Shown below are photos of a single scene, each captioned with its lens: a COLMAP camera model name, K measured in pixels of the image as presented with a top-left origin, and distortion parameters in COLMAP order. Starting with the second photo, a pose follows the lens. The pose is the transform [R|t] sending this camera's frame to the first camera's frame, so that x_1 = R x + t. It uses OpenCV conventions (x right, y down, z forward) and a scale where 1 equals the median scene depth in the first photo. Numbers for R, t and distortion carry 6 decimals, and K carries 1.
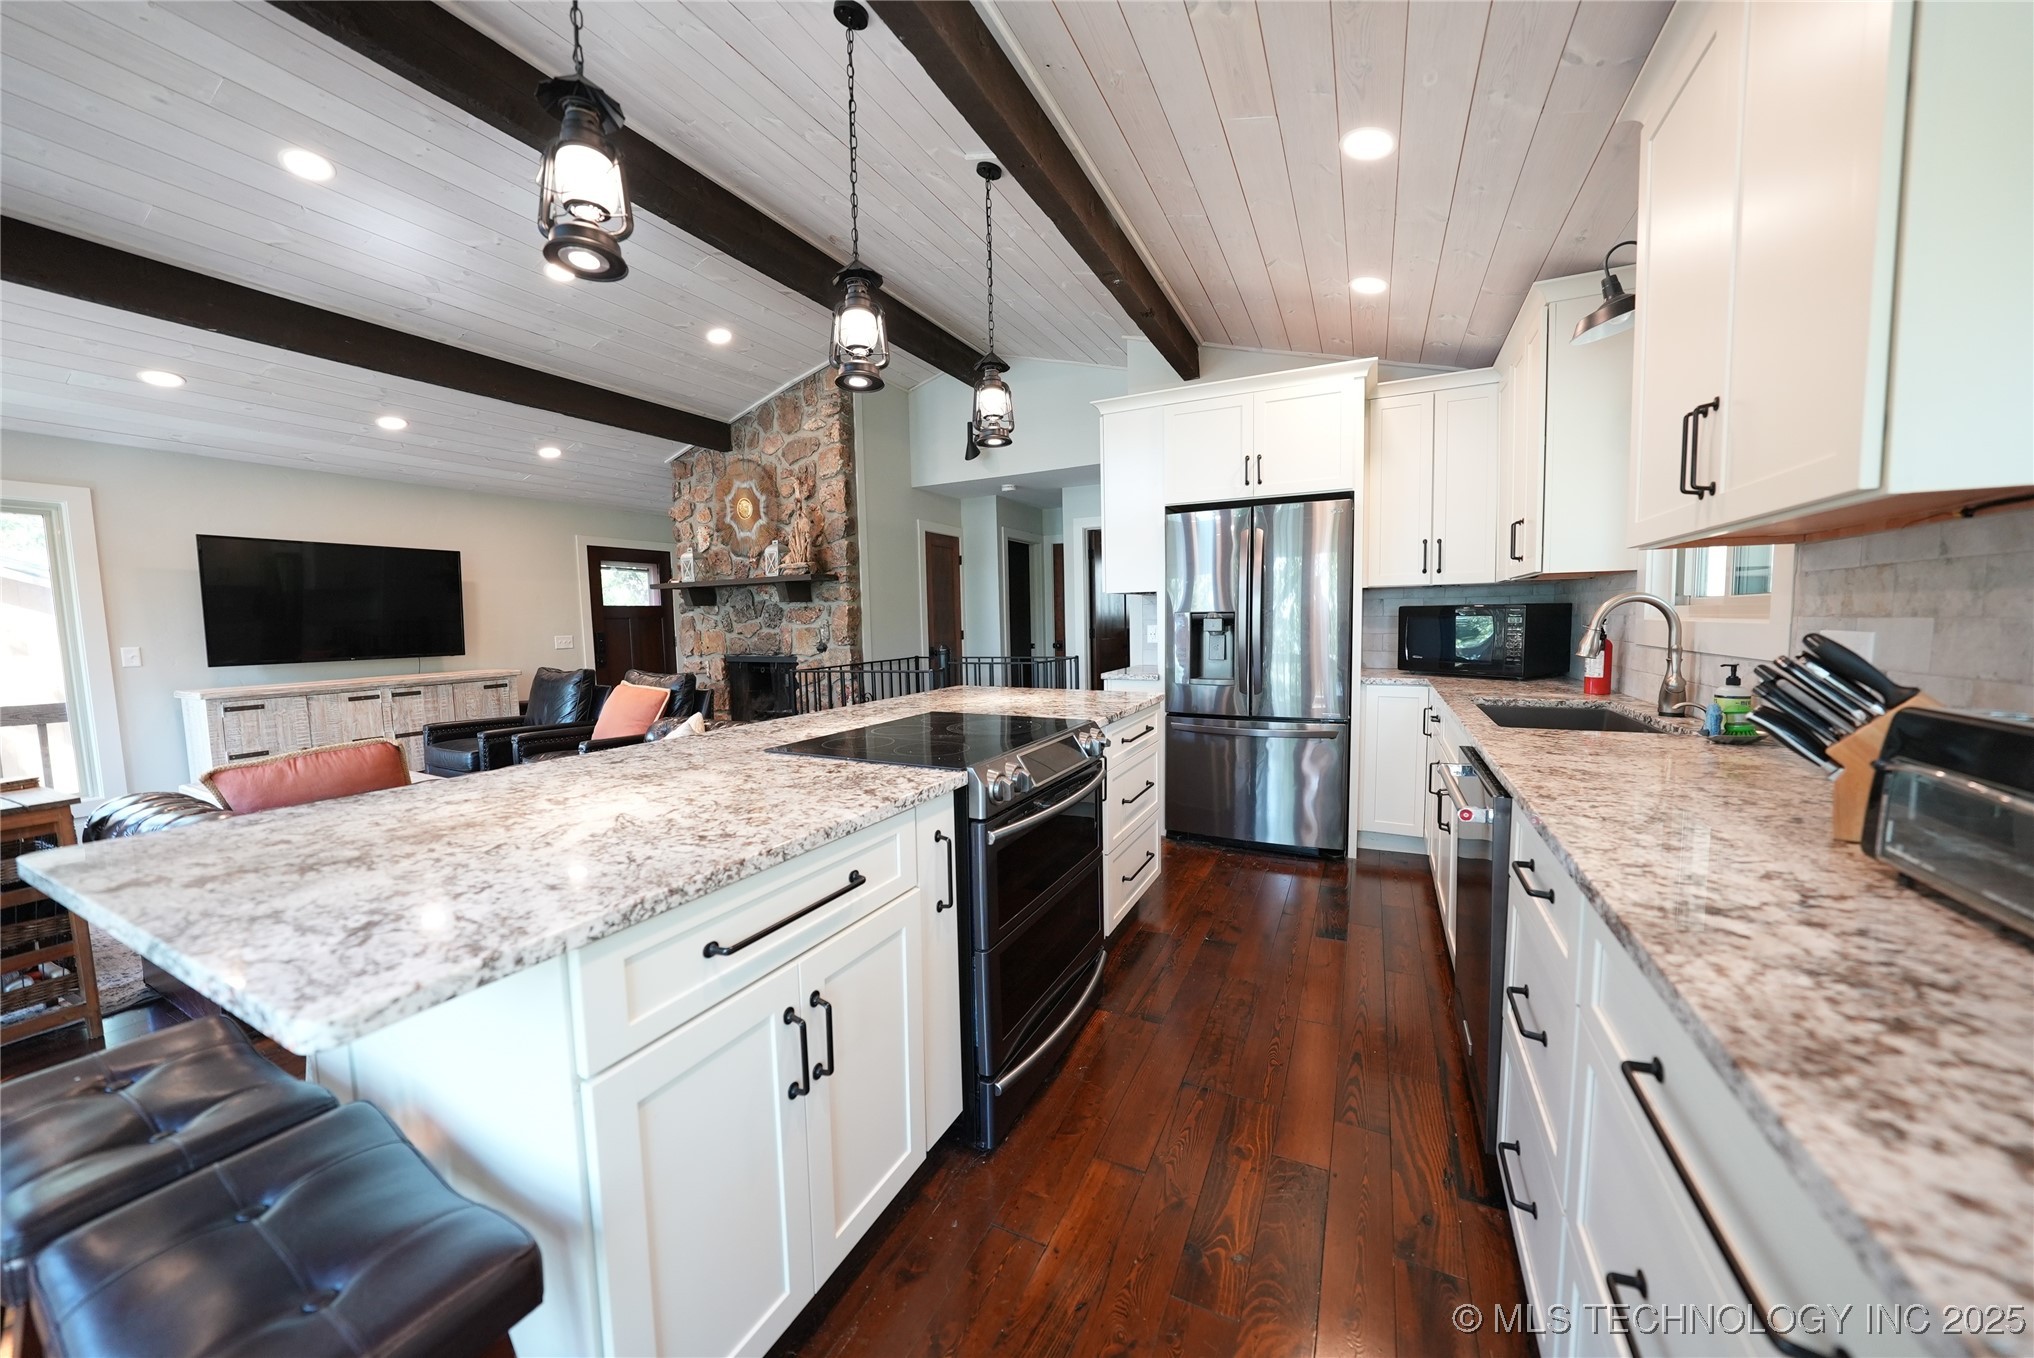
lens RADIAL K [[708.1, 0, 1025.0], [0, 708.1, 673.9], [0, 0, 1]] dist [-0.030591, 0.006827]
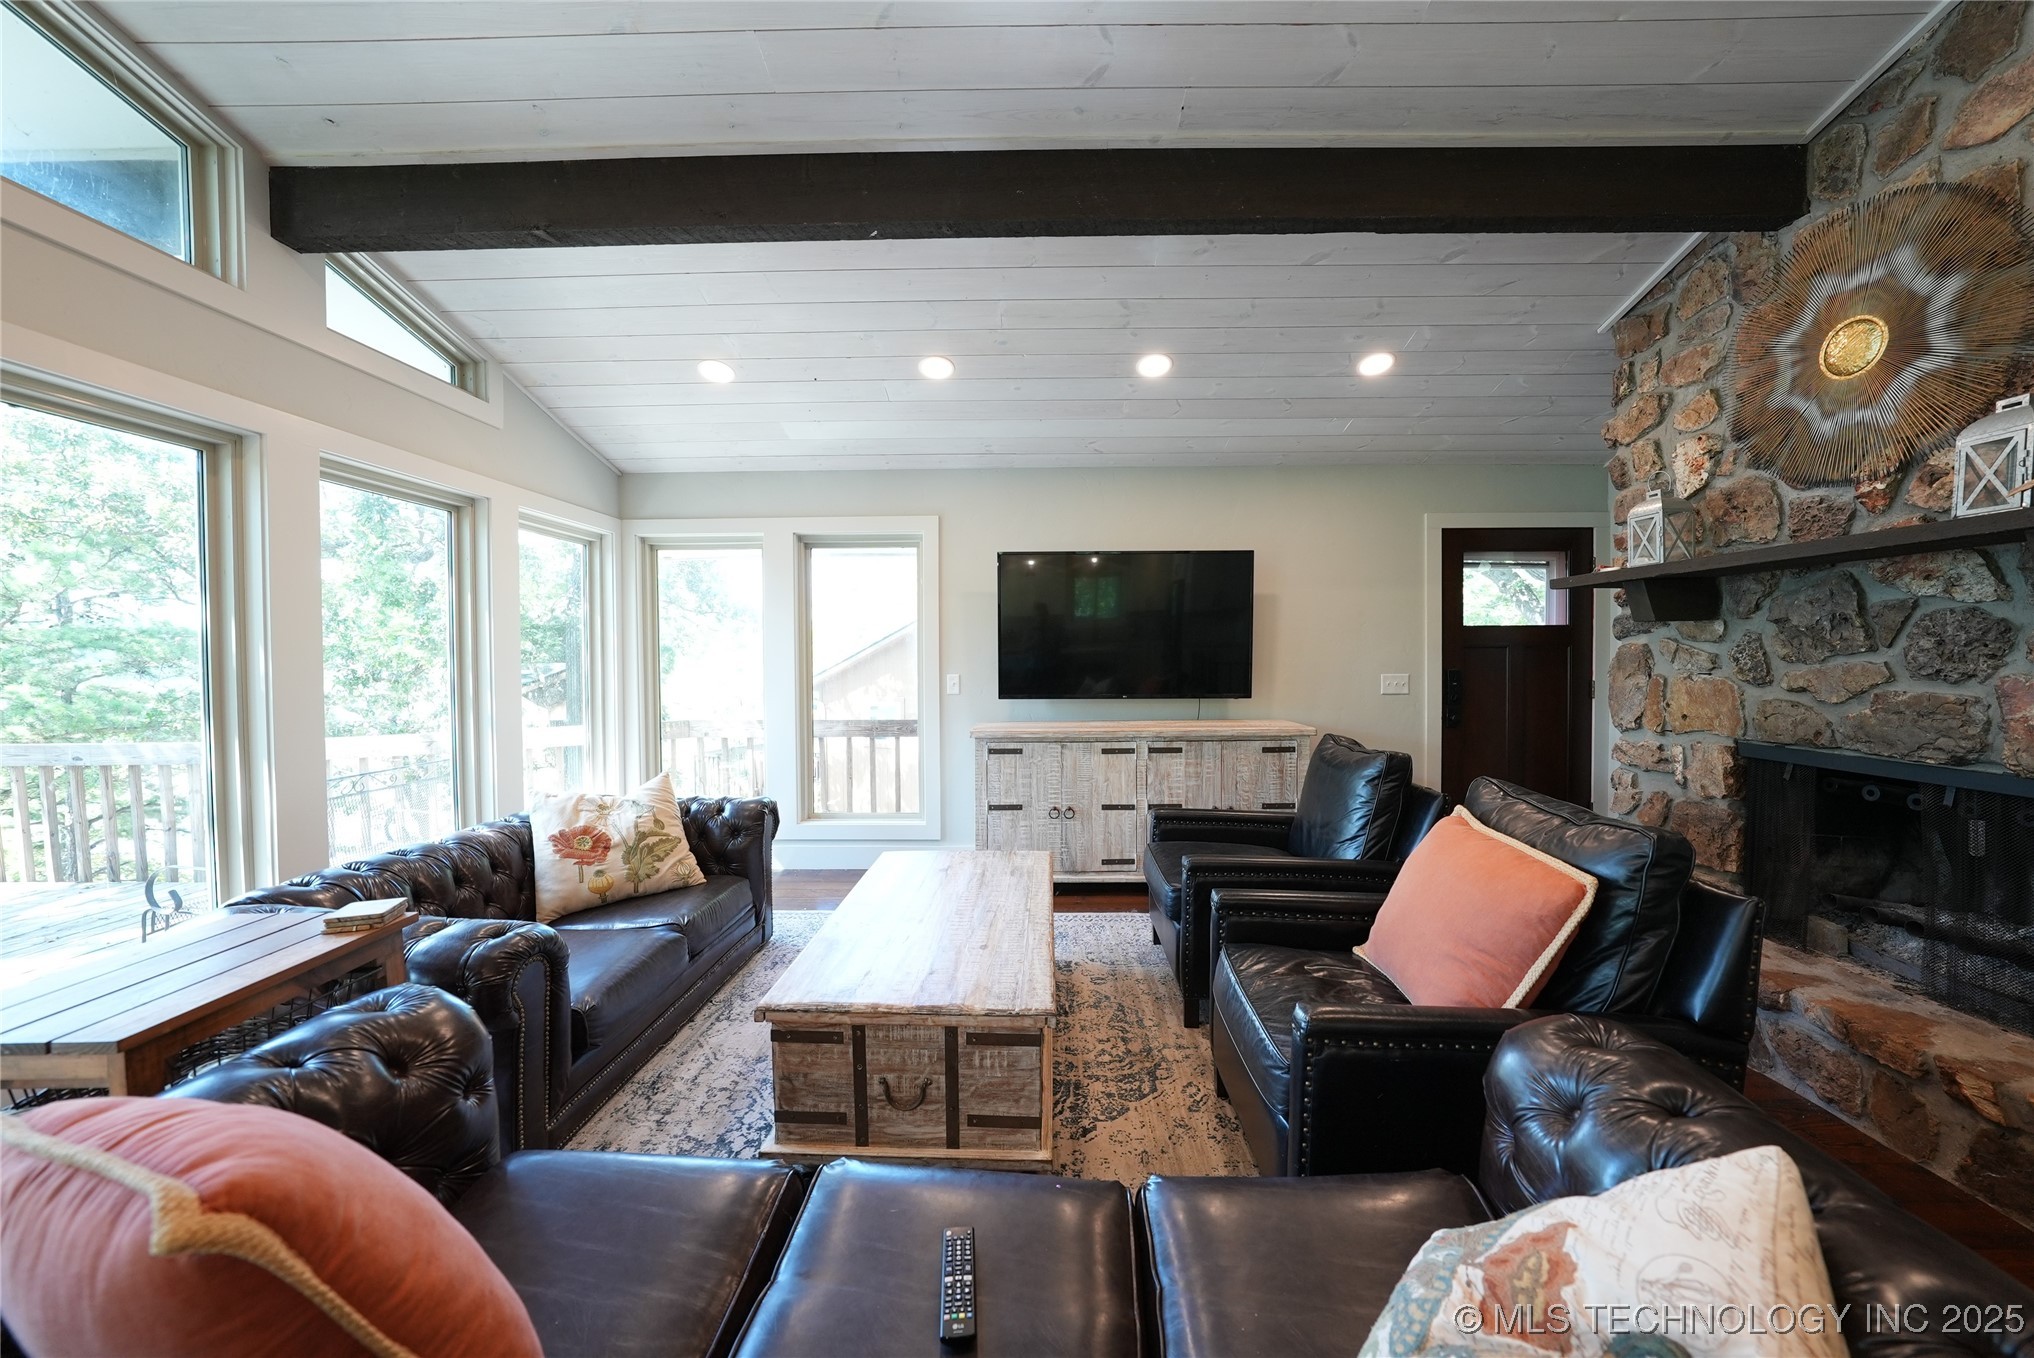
lens RADIAL K [[708.1, 0, 1025.0], [0, 708.1, 673.9], [0, 0, 1]] dist [-0.030591, 0.006827]
pose [[0.427785, 0.040098, -0.902990, -0.259828], [-0.072047, 0.997350, 0.010157, -0.041927], [0.901004, 0.060713, 0.429541, 0.485341]]
